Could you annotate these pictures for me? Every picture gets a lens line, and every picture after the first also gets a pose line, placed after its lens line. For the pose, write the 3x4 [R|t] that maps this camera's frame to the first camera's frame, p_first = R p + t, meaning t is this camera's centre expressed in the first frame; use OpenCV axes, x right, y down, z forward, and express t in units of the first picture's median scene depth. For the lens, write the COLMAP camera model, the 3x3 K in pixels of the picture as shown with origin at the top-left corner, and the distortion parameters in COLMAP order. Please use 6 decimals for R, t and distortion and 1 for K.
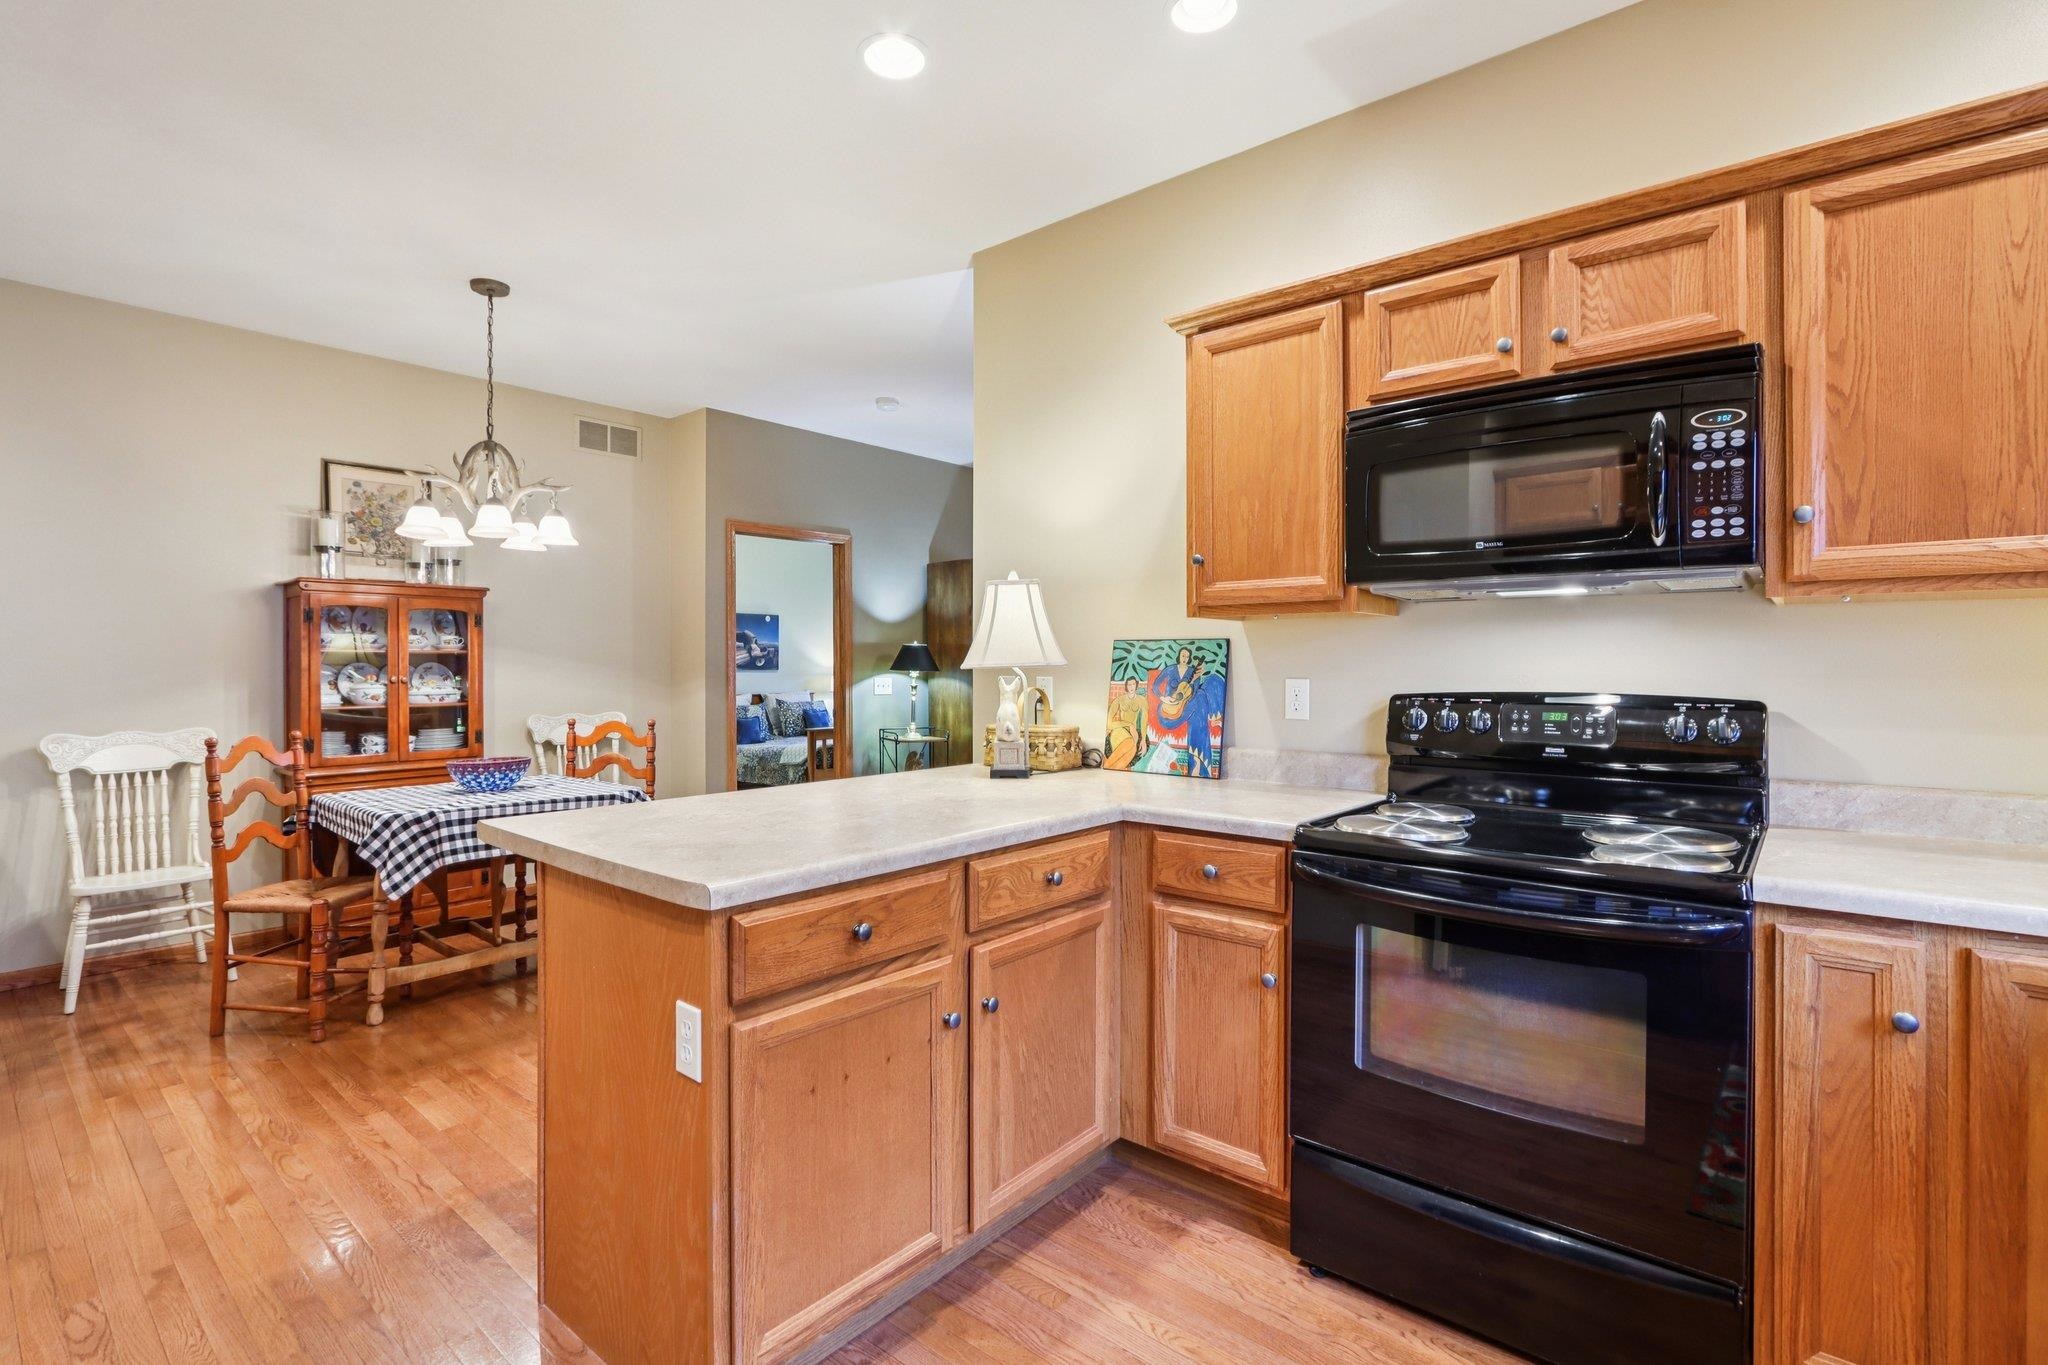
lens RADIAL K [[951.3, 0, 1018.1], [0, 951.3, 666.9], [0, 0, 1]] dist [-0.017724, 0.004074]
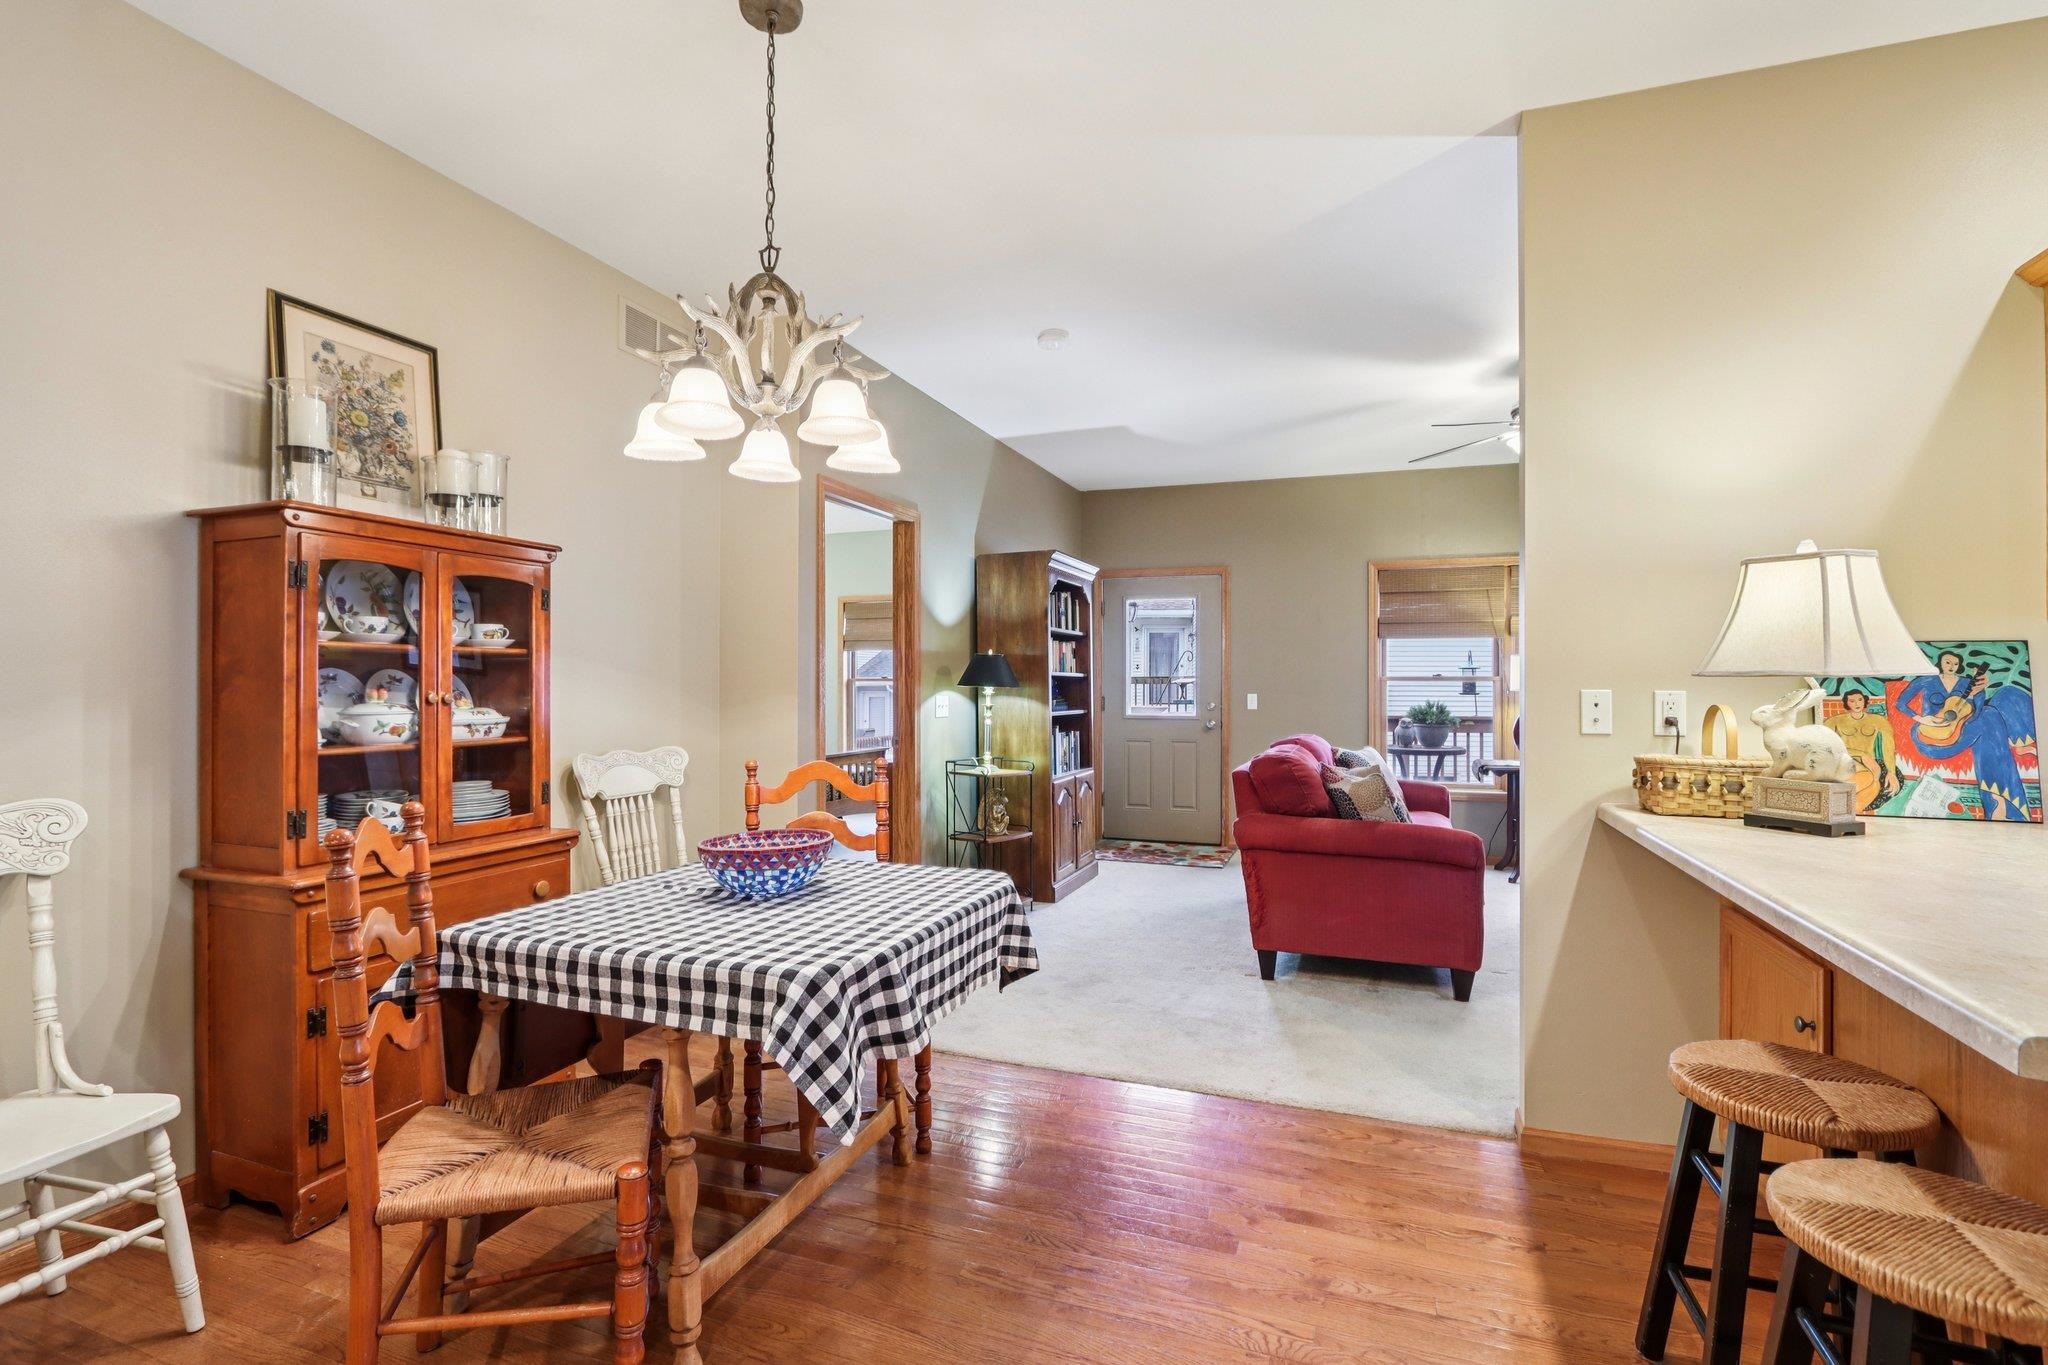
lens RADIAL K [[951.3, 0, 1011.4], [0, 951.3, 676.7], [0, 0, 1]] dist [-0.017724, 0.004074]
pose [[0.943228, 0.005579, 0.332099, -0.995614], [-0.001897, 0.999933, -0.011411, 0.012440], [-0.332141, 0.010133, 0.943175, 0.680132]]
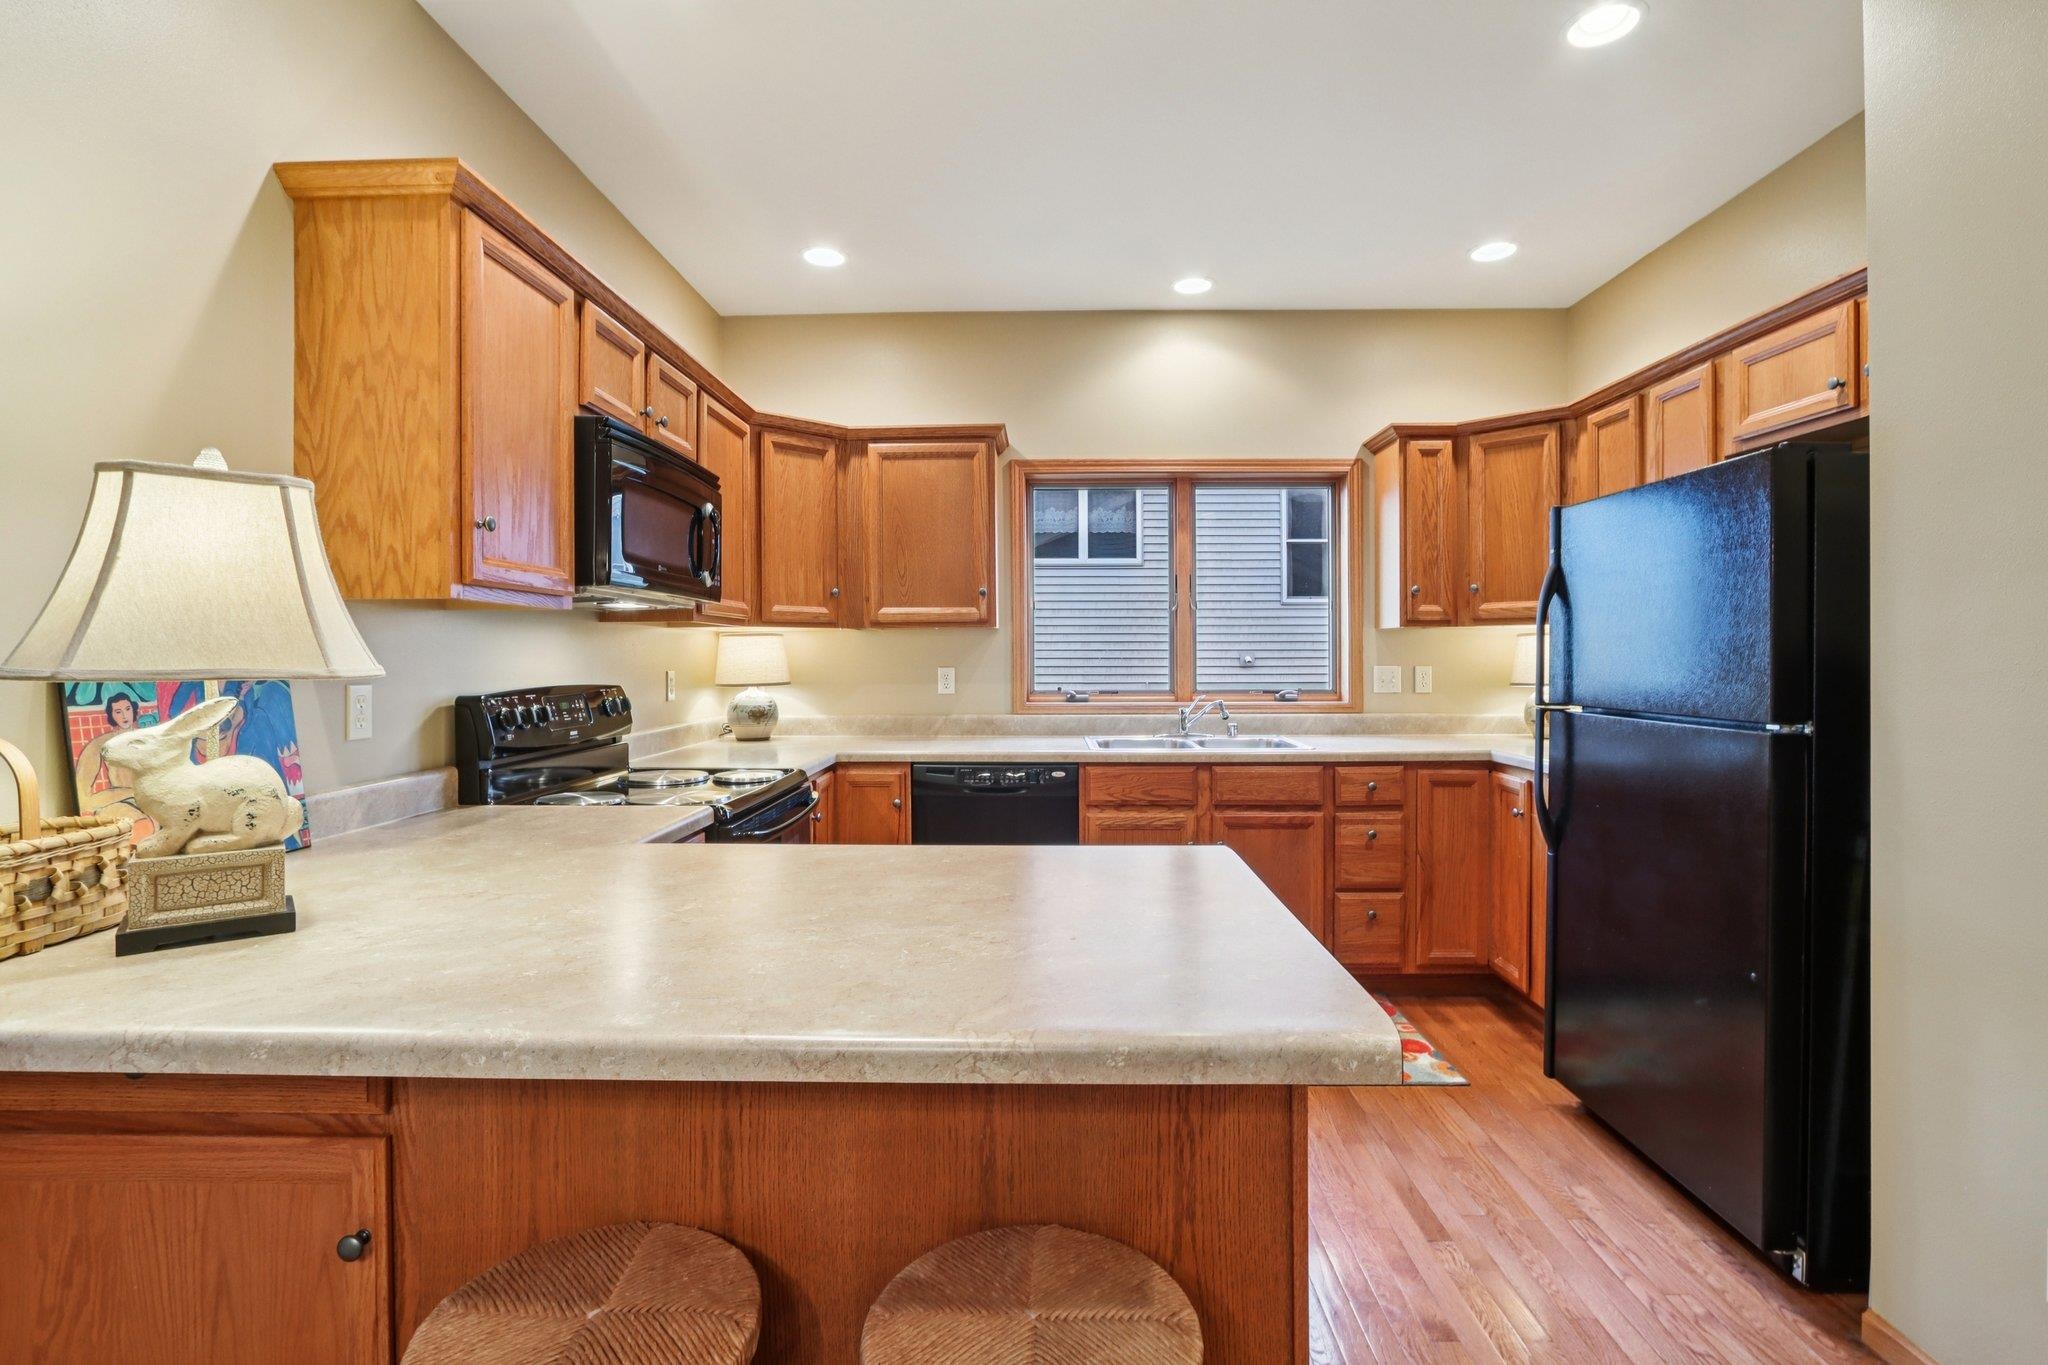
lens RADIAL K [[951.3, 0, 1030.7], [0, 951.3, 657.2], [0, 0, 1]] dist [-0.017724, 0.004074]
pose [[-0.629234, -0.000809, 0.777216, -0.706597], [0.003666, 0.999985, 0.004009, -0.010853], [-0.777207, 0.005372, -0.629222, 1.233987]]
